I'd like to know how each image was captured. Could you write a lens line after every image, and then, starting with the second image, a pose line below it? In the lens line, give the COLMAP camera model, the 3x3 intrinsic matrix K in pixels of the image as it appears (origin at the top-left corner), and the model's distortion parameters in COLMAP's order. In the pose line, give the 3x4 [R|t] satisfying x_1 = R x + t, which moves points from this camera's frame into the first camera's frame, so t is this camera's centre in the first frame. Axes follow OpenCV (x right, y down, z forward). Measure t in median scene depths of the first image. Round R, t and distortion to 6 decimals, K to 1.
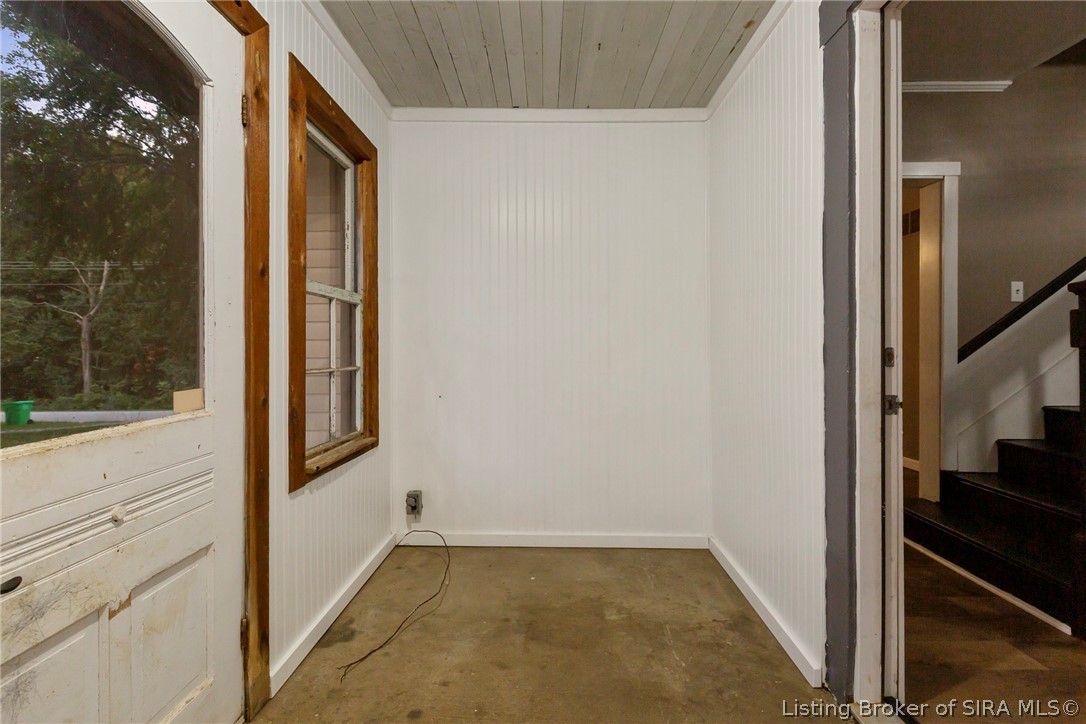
lens RADIAL K [[491.5, 0, 549.4], [0, 491.5, 347.9], [0, 0, 1]] dist [0.000249, -0.000690]
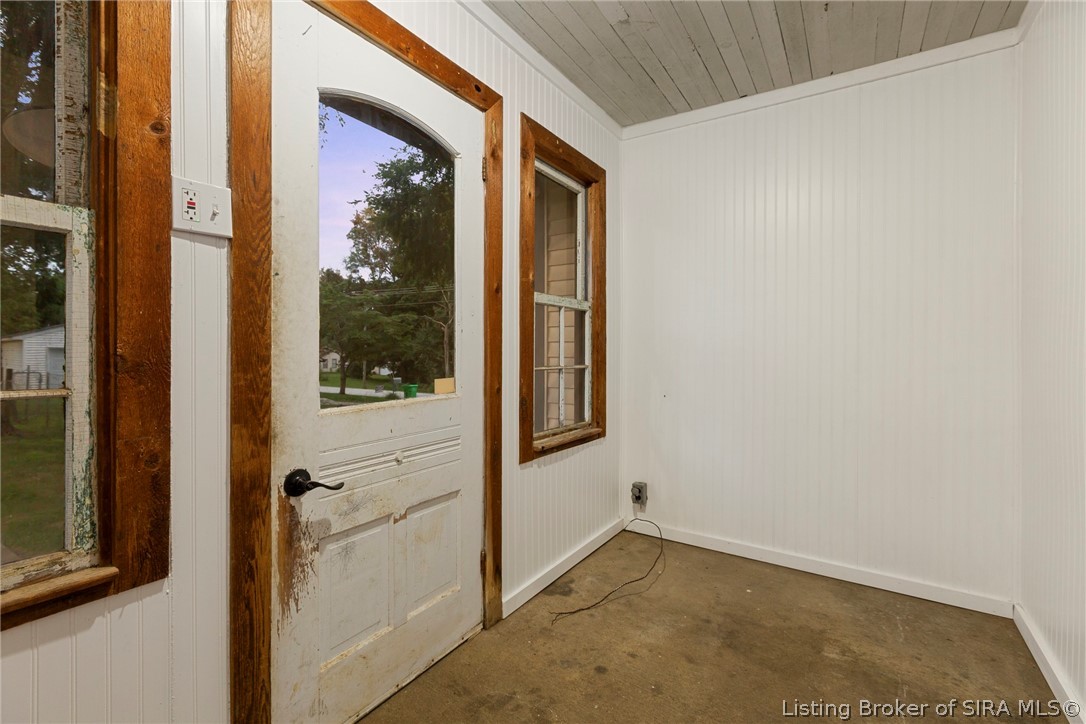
lens RADIAL K [[491.5, 0, 540.1], [0, 491.5, 354.6], [0, 0, 1]] dist [0.000249, -0.000690]
pose [[0.837910, 0.010310, -0.545712, 0.181306], [-0.003990, 0.999911, 0.012765, -0.001153], [0.545794, -0.008518, 0.837876, -0.023349]]
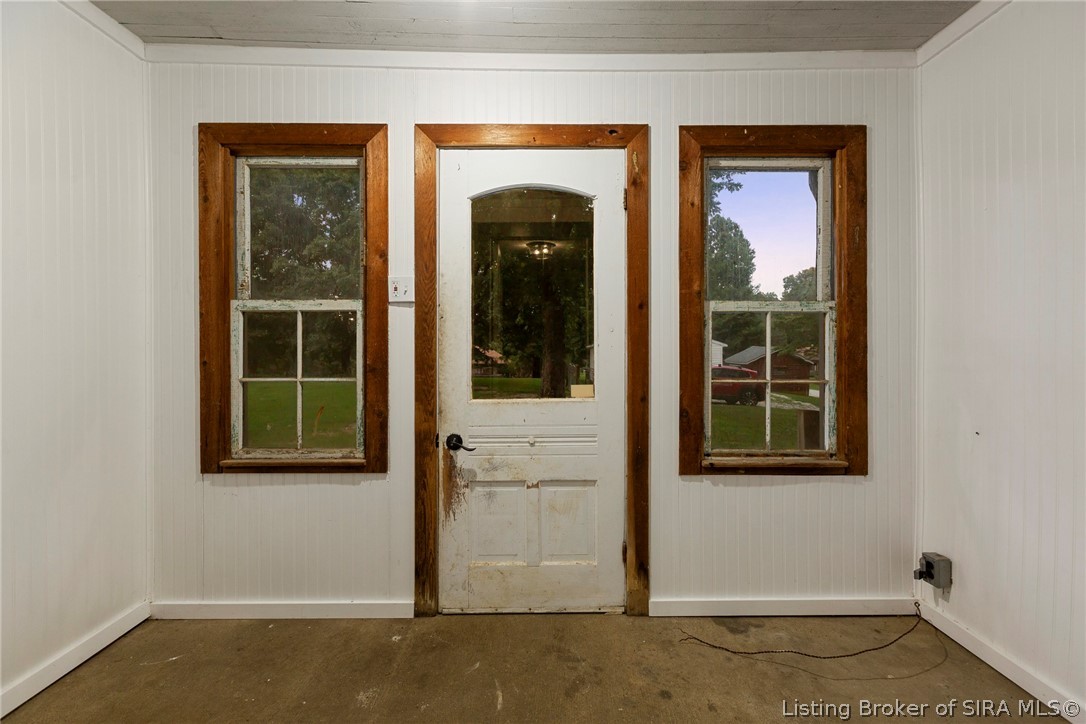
lens RADIAL K [[491.5, 0, 534.7], [0, 491.5, 354.8], [0, 0, 1]] dist [0.000249, -0.000690]
pose [[-0.009983, 0.009275, -0.999907, 0.669422], [0.002023, 0.999955, 0.009256, -0.024434], [0.999948, -0.001930, -0.010001, 0.580273]]
